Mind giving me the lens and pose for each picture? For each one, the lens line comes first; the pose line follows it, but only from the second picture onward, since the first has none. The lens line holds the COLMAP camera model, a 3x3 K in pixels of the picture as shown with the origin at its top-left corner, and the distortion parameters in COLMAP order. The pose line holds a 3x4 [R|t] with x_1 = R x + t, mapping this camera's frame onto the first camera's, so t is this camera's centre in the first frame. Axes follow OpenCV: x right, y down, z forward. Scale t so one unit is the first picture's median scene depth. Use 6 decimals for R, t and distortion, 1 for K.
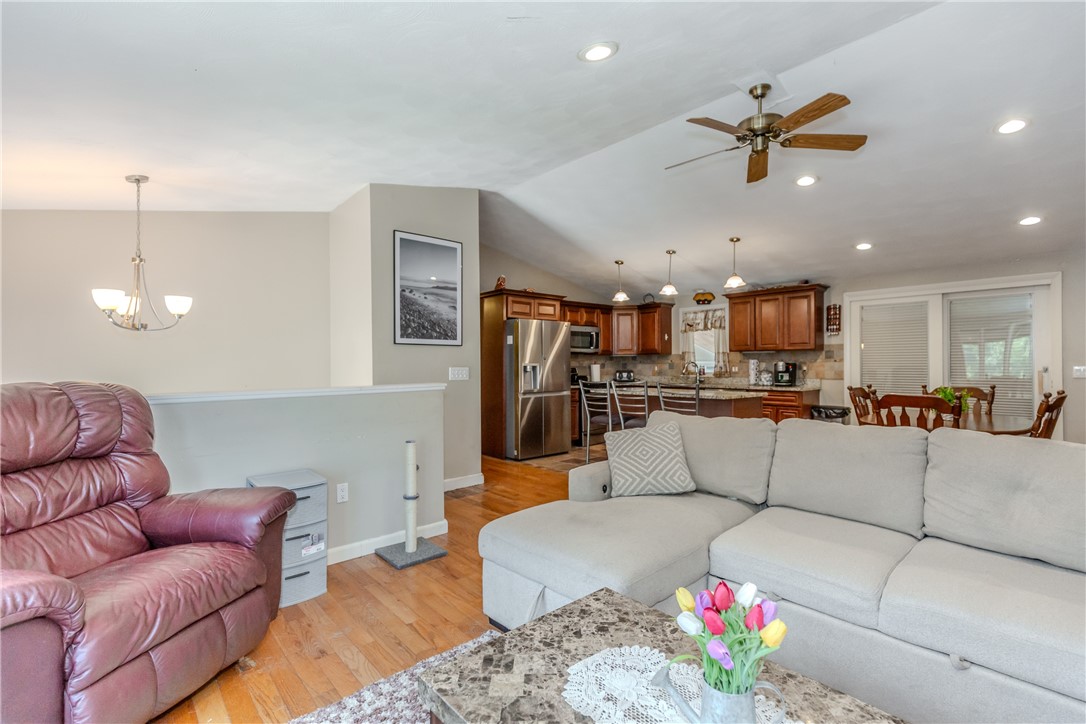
lens RADIAL K [[484.9, 0, 543.6], [0, 484.9, 366.2], [0, 0, 1]] dist [0.000663, 0.000483]
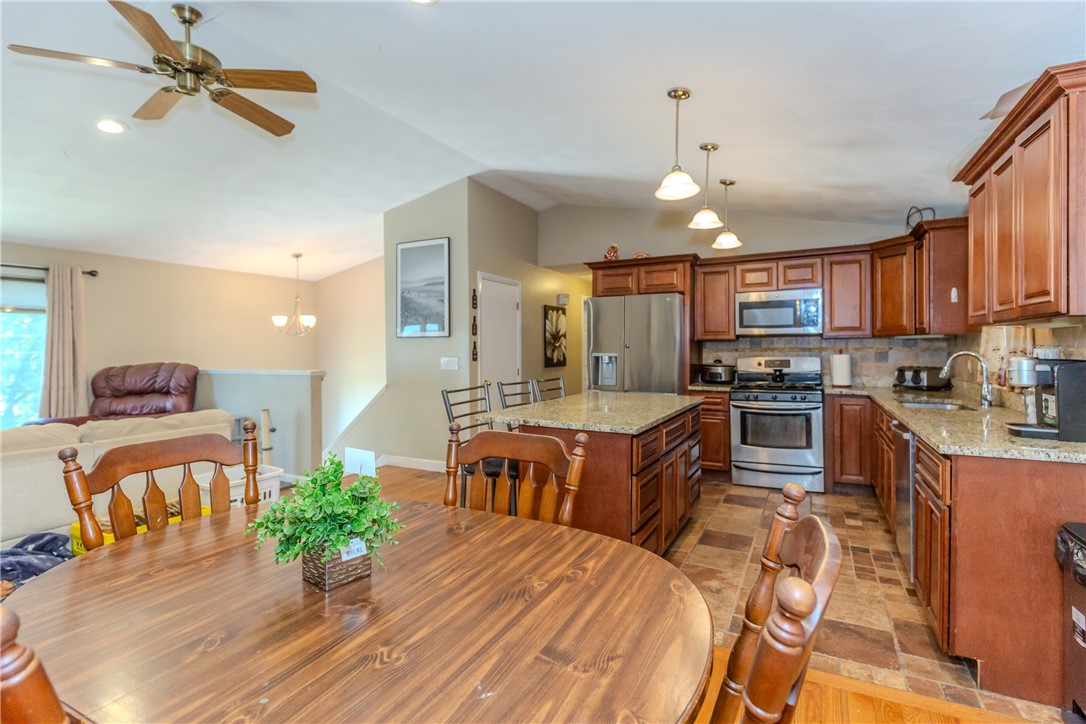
lens RADIAL K [[512.2, 0, 547.8], [0, 512.2, 351.8], [0, 0, 1]] dist [0.004983, -0.000573]
pose [[0.357557, 0.012017, -0.933814, 0.735604], [-0.000853, 0.999921, 0.012541, -0.018247], [0.933891, -0.003688, 0.357539, 0.632130]]
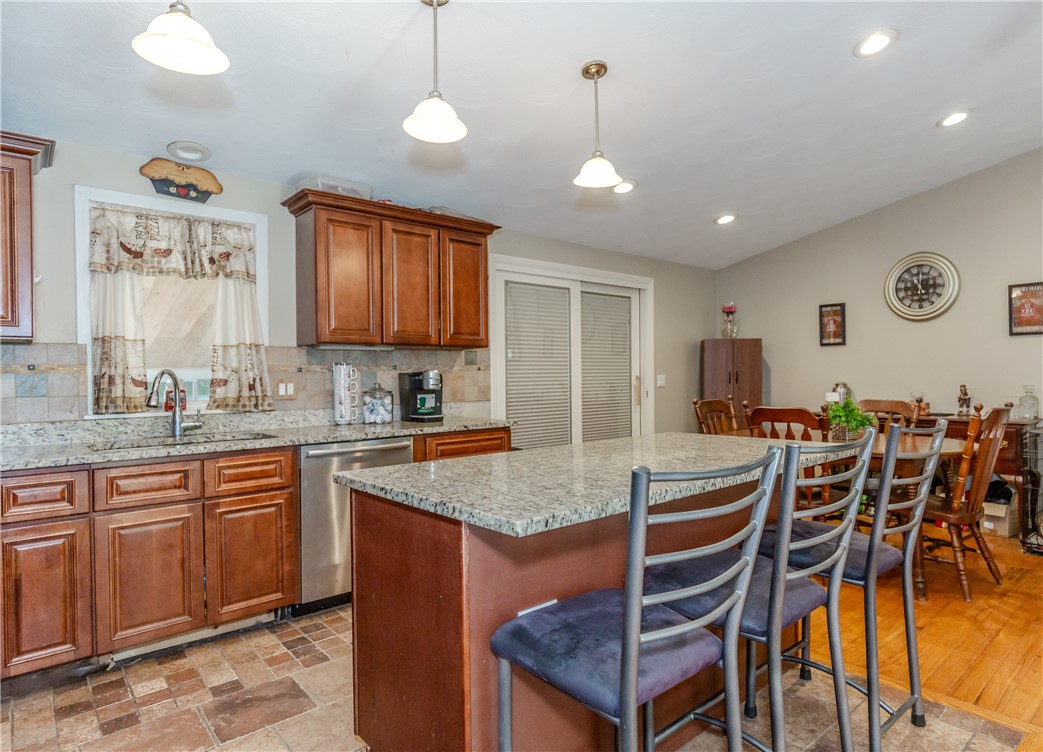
lens RADIAL K [[574.7, 0, 523.2], [0, 574.7, 375.8], [0, 0, 1]] dist [-0.000240, -0.000074]
pose [[0.050290, -0.005403, 0.998720, -0.070873], [0.004840, 0.999975, 0.005166, -0.006454], [-0.998723, 0.004574, 0.050315, 0.938457]]
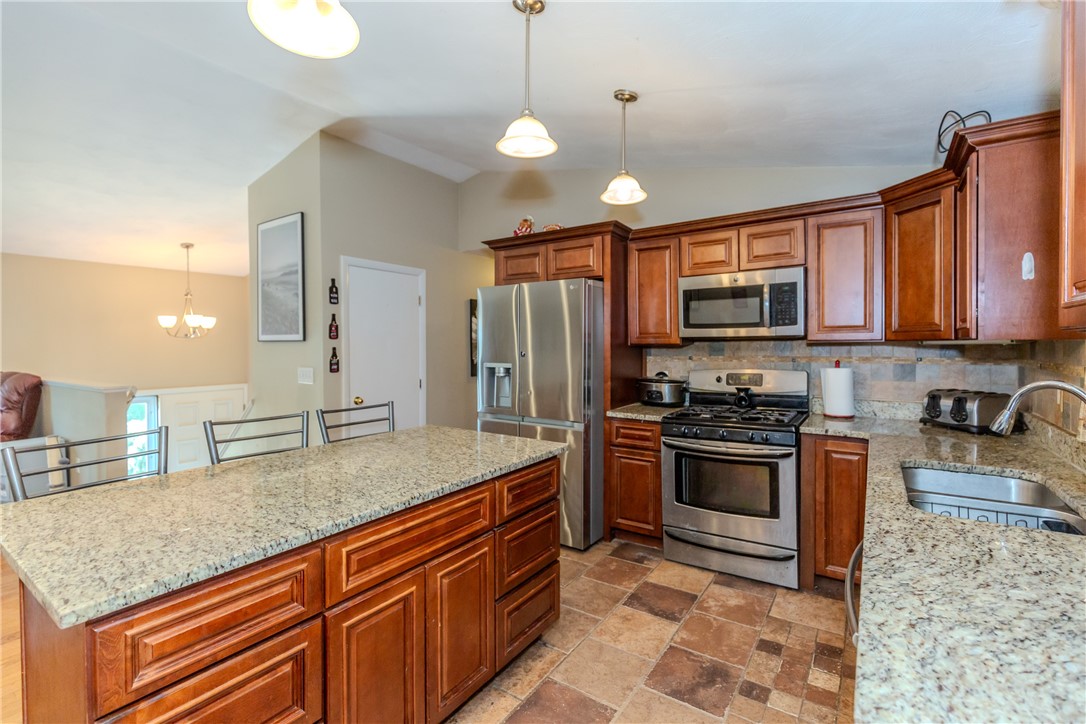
lens RADIAL K [[484.9, 0, 544.3], [0, 484.9, 350.7], [0, 0, 1]] dist [0.000663, 0.000483]
pose [[0.236778, 0.019519, -0.971368, 0.557885], [0.001272, 0.999791, 0.020400, -0.032503], [0.971563, -0.006066, 0.236704, 0.942211]]
